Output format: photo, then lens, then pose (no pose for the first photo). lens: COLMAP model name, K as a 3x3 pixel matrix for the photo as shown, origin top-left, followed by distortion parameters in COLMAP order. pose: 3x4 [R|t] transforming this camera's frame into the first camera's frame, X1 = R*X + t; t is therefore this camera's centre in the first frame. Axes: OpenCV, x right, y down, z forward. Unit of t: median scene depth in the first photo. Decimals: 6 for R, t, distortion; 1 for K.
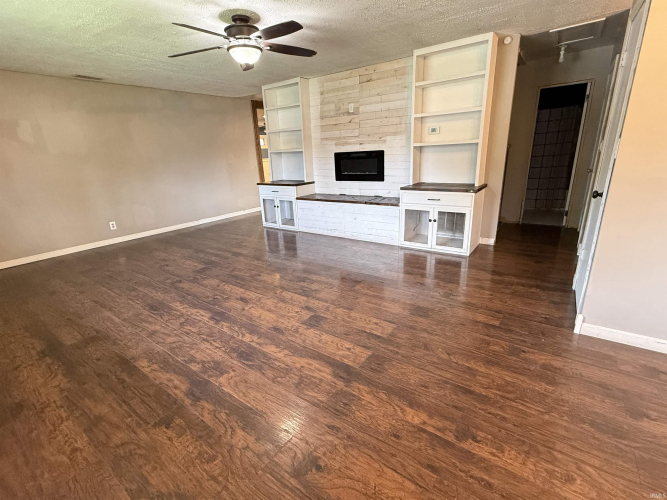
lens RADIAL K [[308.1, 0, 336.0], [0, 308.1, 248.9], [0, 0, 1]] dist [-0.000475, -0.000027]
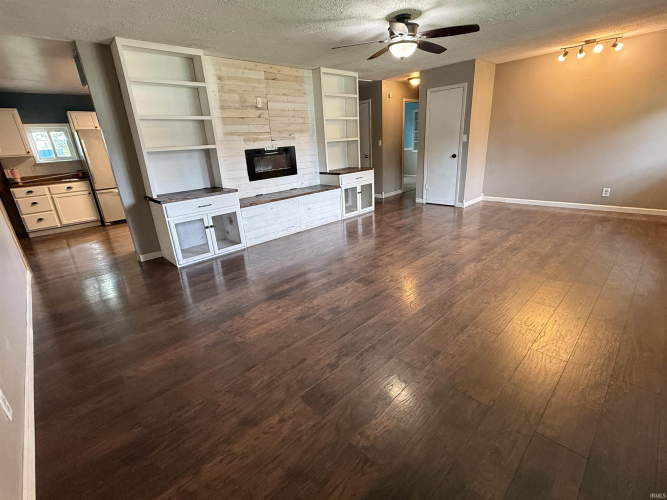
lens RADIAL K [[308.1, 0, 333.3], [0, 308.1, 248.7], [0, 0, 1]] dist [-0.000475, -0.000027]
pose [[0.184343, -0.289267, 0.939331, -1.040341], [0.346154, 0.913584, 0.213406, -0.185831], [-0.919889, 0.285813, 0.268543, 0.734055]]
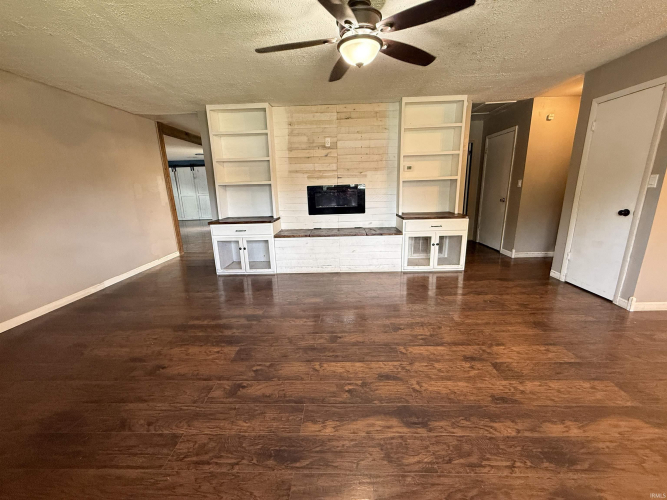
lens RADIAL K [[264.2, 0, 333.5], [0, 264.2, 249.2], [0, 0, 1]] dist [-0.001219, -0.000118]
pose [[0.828455, -0.110517, 0.549043, -0.490048], [0.160461, 0.986077, -0.043633, -0.084754], [-0.536577, 0.124248, 0.834654, 0.355763]]
